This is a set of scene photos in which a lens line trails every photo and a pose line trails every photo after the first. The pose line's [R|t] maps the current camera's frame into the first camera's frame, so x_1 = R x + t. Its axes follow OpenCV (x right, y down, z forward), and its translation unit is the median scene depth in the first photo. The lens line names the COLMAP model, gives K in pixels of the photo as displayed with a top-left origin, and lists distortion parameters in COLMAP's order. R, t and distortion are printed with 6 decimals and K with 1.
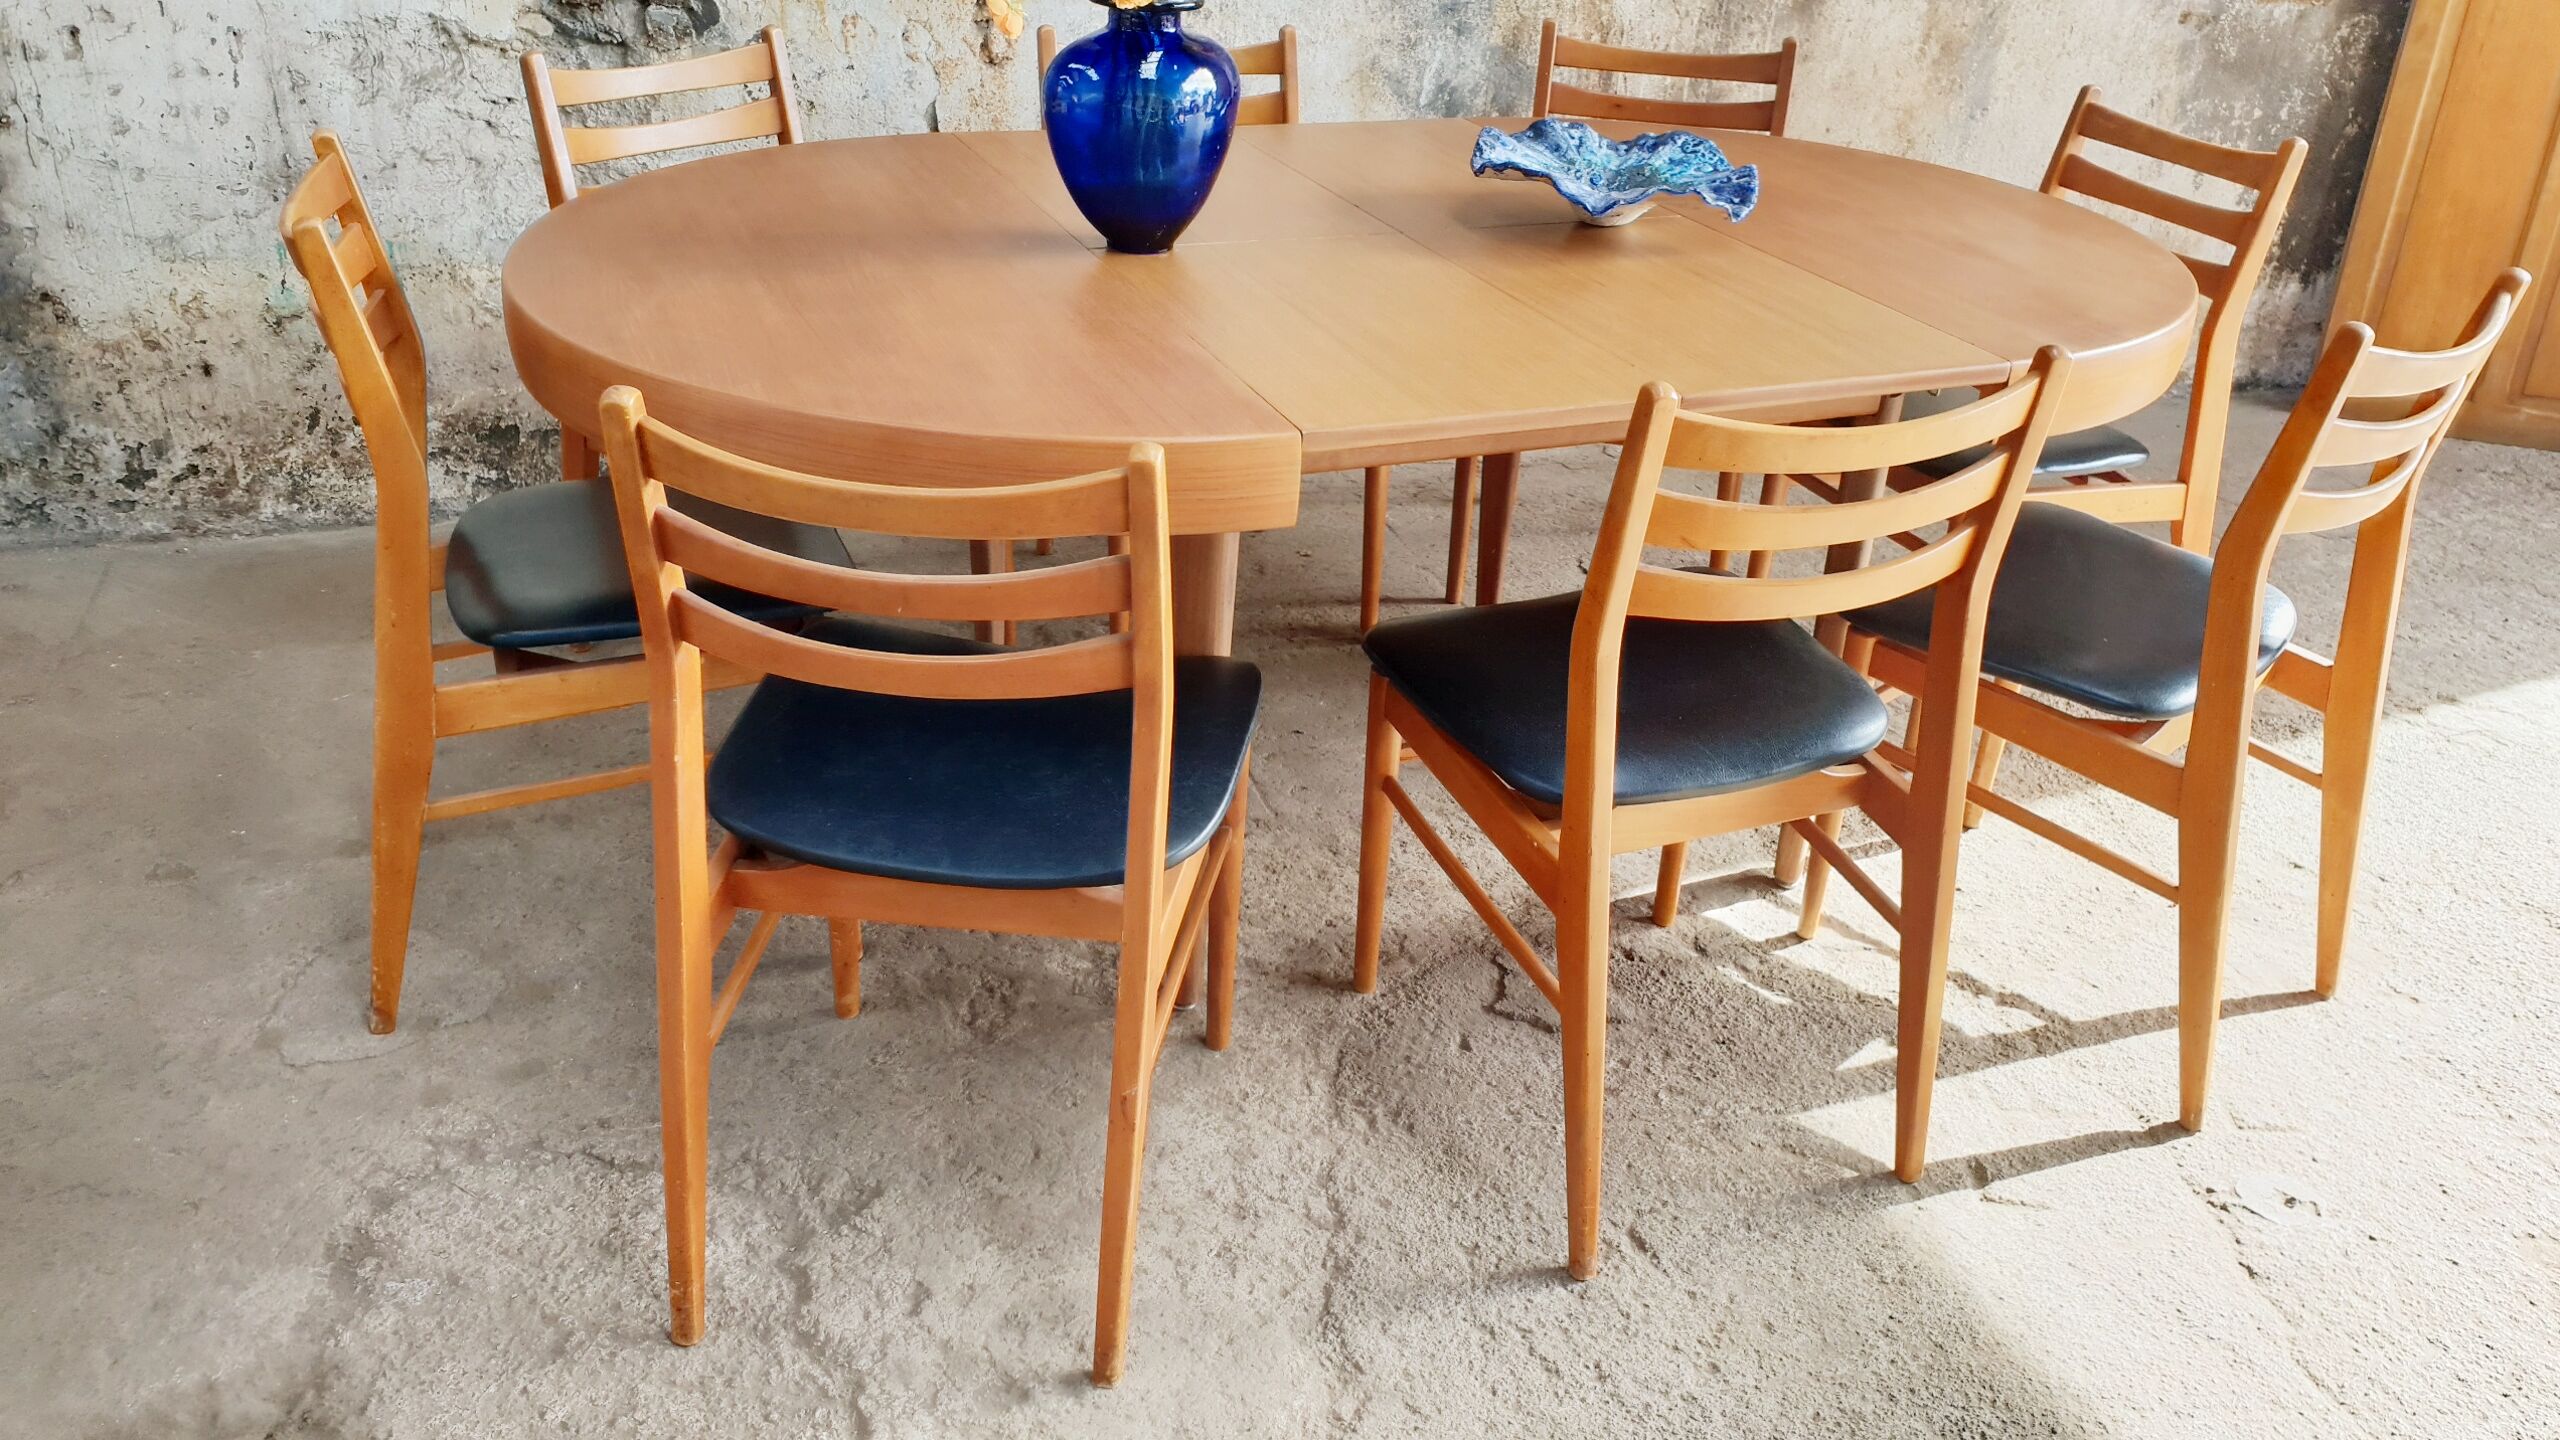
lens RADIAL K [[2006.5, 0, 1315.2], [0, 2006.5, 725.9], [0, 0, 1]] dist [-0.012812, 0.035570]
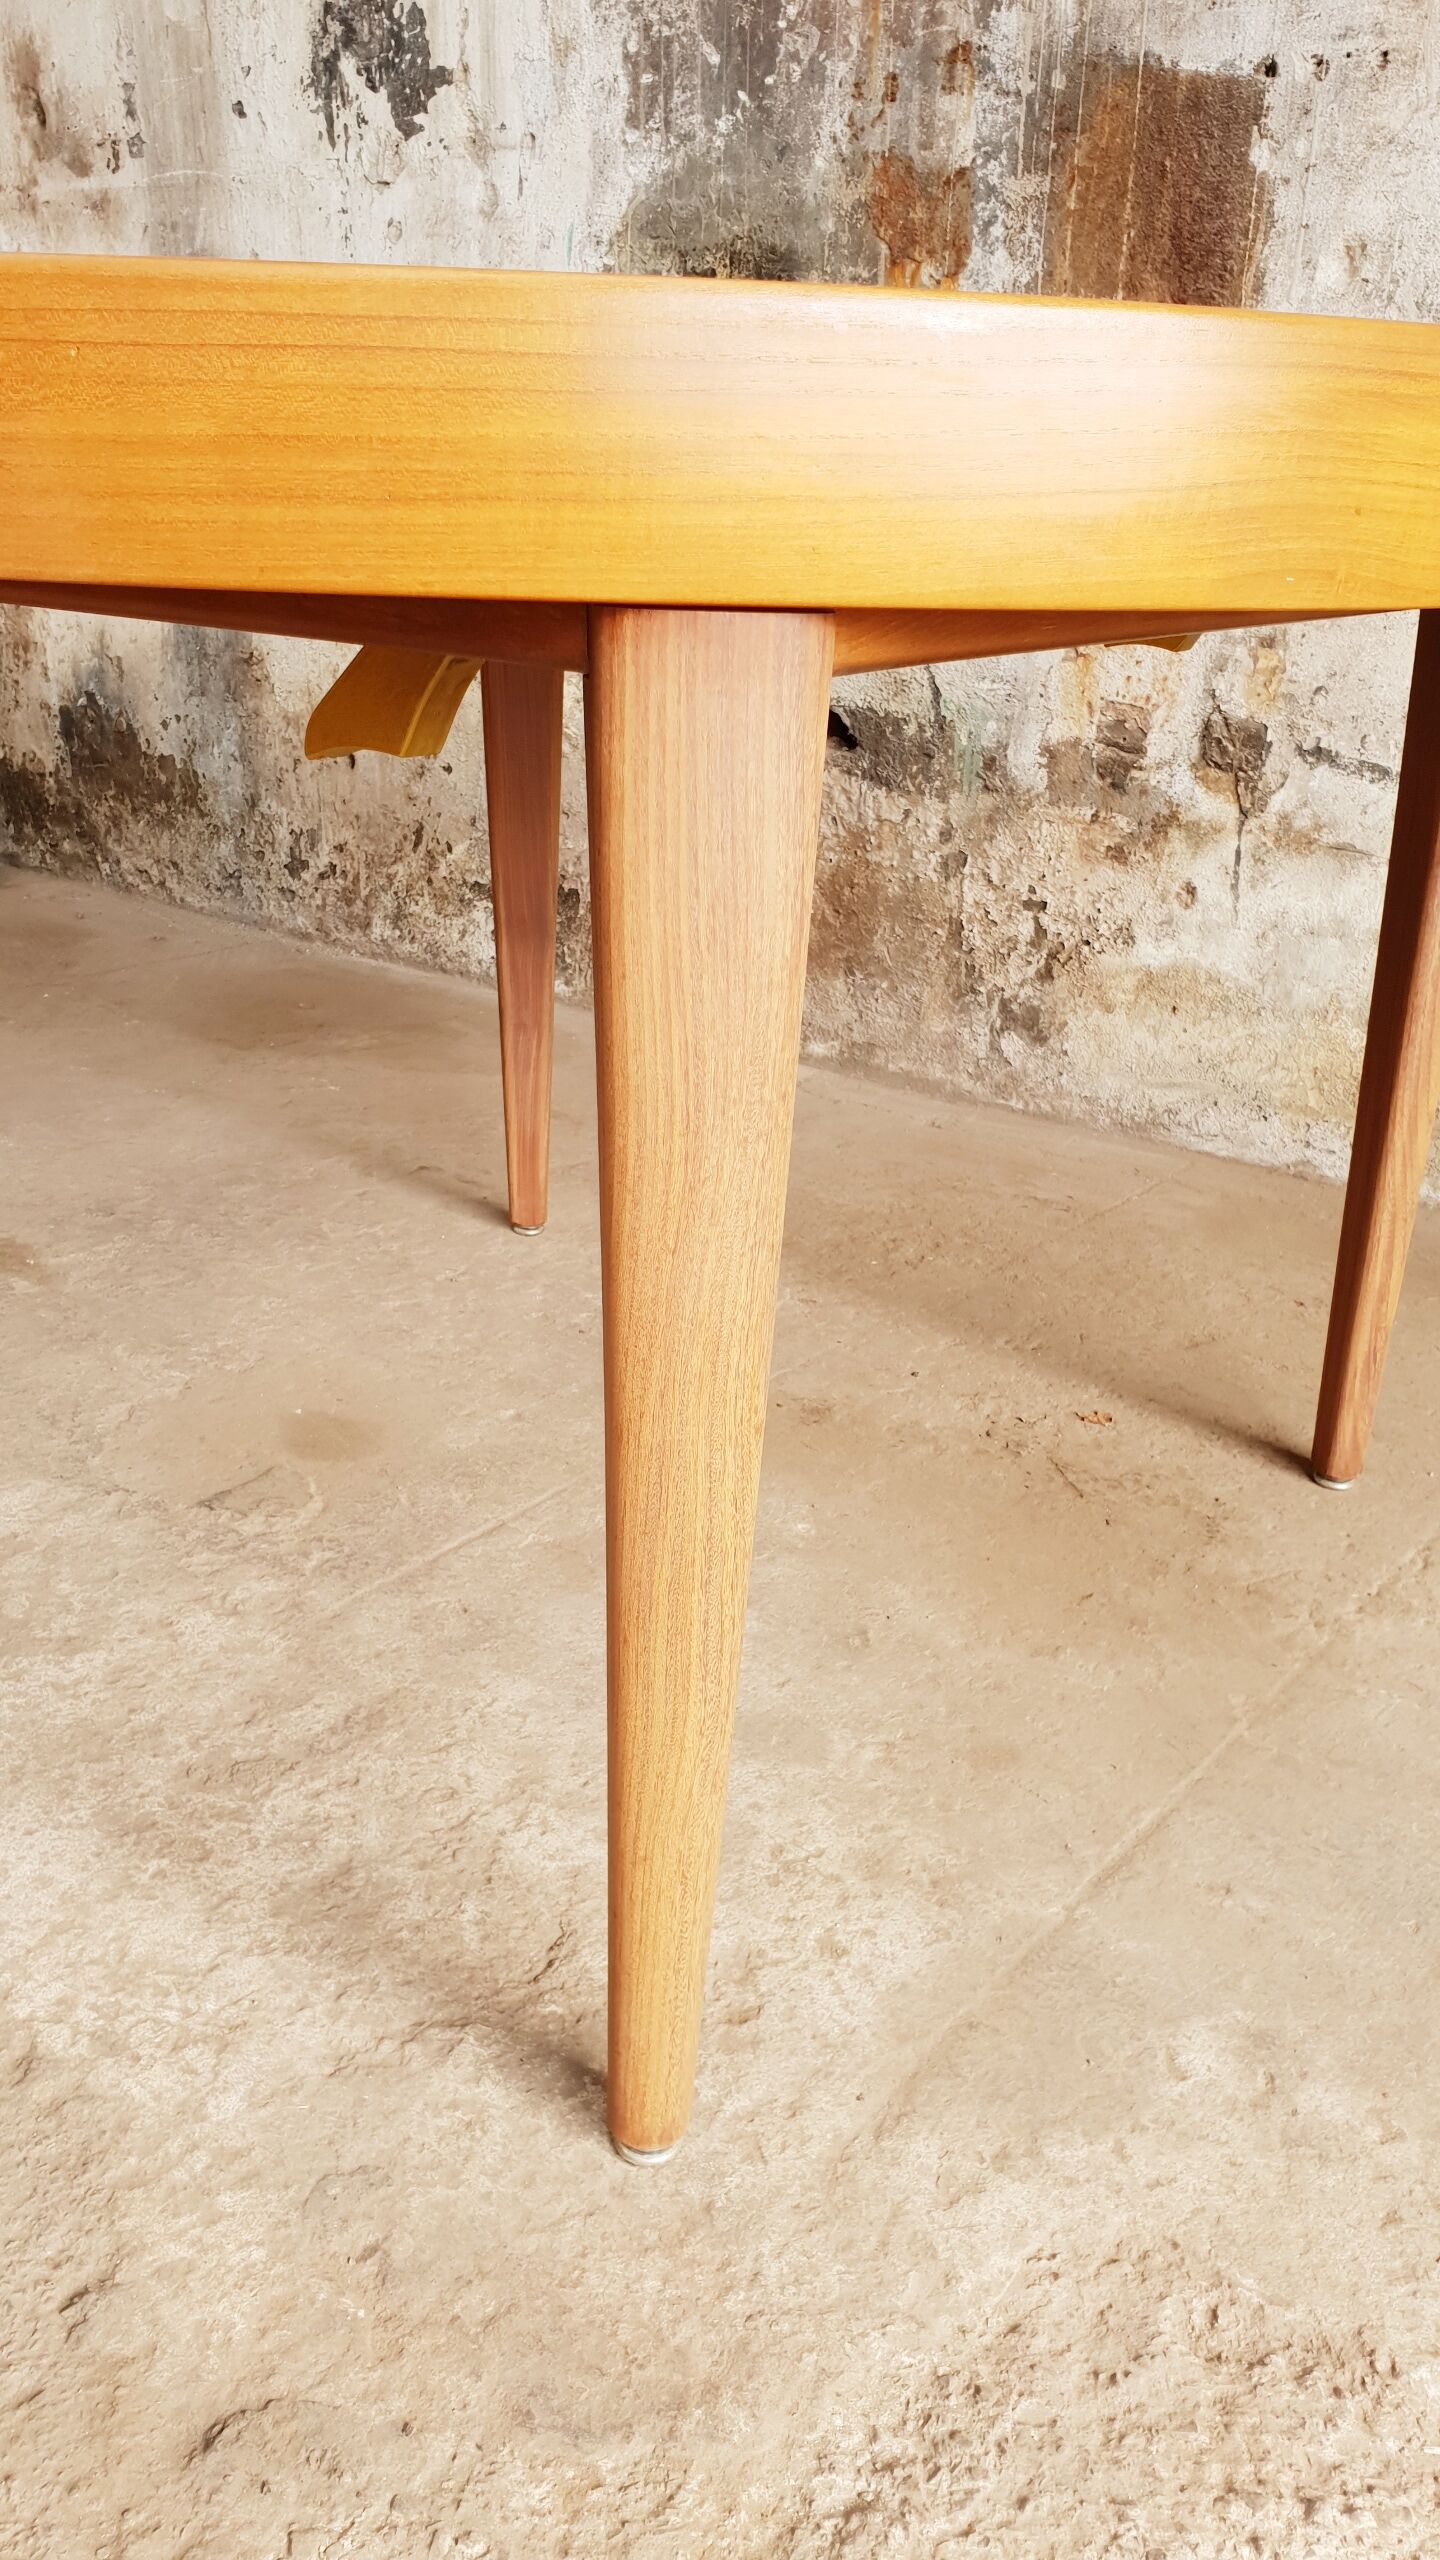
lens RADIAL K [[2006.5, 0, 742.5], [0, 2006.5, 1296.4], [0, 0, 1]] dist [-0.012812, 0.035570]
pose [[0.550871, 0.292238, -0.781753, 0.347156], [-0.390819, 0.917970, 0.067765, -0.087167], [0.737430, 0.268194, 0.619895, 0.649091]]
